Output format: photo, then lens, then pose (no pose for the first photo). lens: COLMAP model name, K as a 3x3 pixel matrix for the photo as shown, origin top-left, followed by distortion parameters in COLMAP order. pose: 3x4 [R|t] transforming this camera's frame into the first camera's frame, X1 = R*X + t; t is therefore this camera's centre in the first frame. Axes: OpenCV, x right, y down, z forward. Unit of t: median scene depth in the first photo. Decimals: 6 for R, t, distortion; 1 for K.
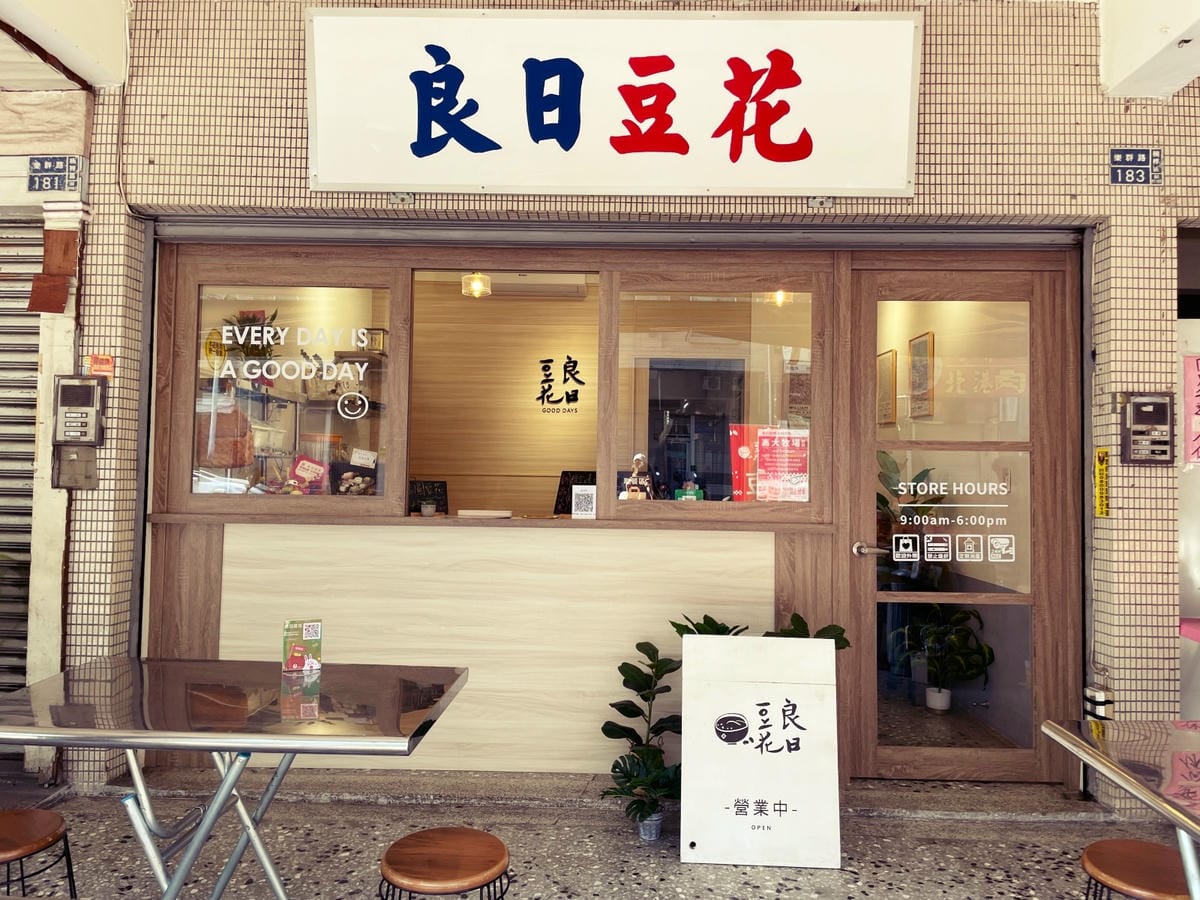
lens RADIAL K [[944.0, 0, 600.0], [0, 944.0, 450.0], [0, 0, 1]] dist [0.020981, -0.002967]
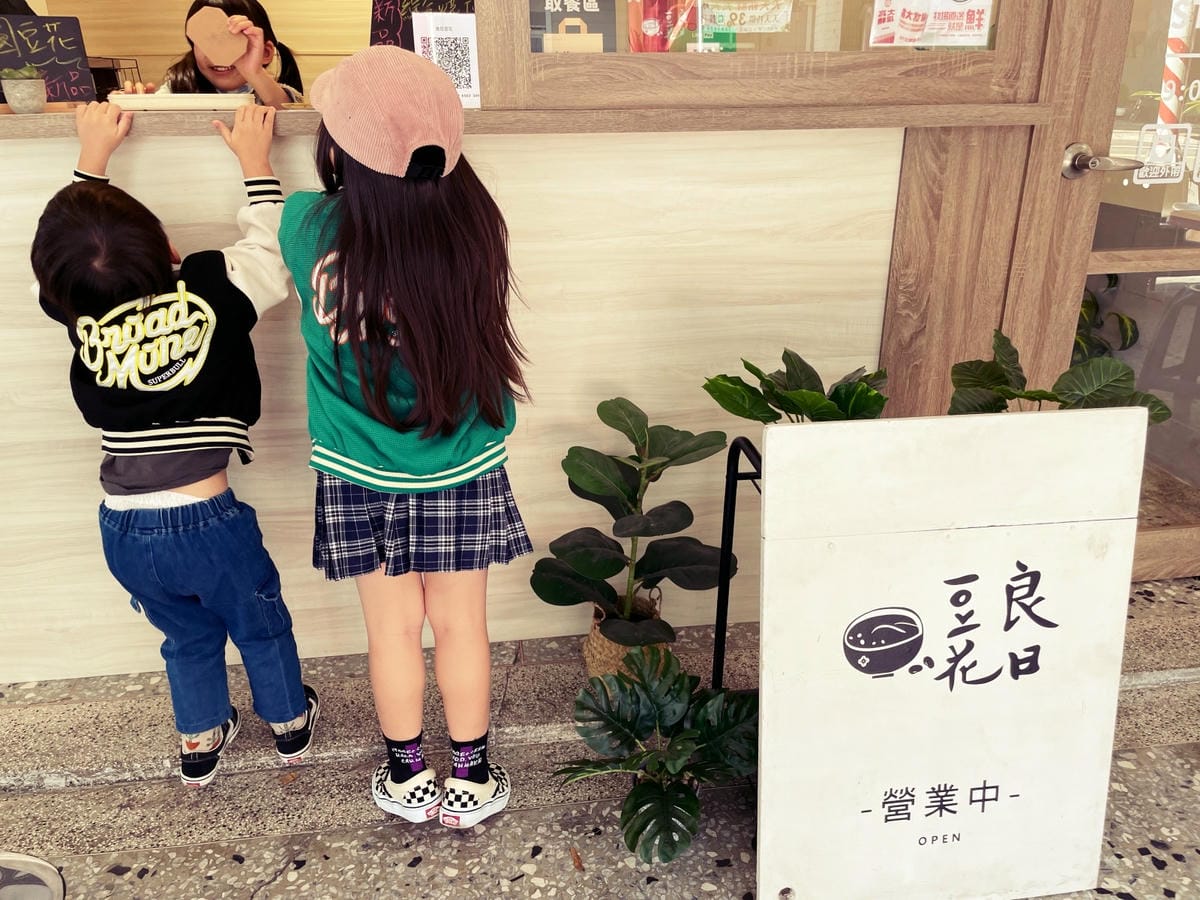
lens RADIAL K [[944.0, 0, 600.0], [0, 944.0, 450.0], [0, 0, 1]] dist [0.020981, -0.002967]
pose [[0.984078, -0.086978, 0.155000, -0.032899], [0.019803, 0.920303, 0.390704, 0.057467], [-0.176630, -0.381414, 0.907373, 0.657592]]
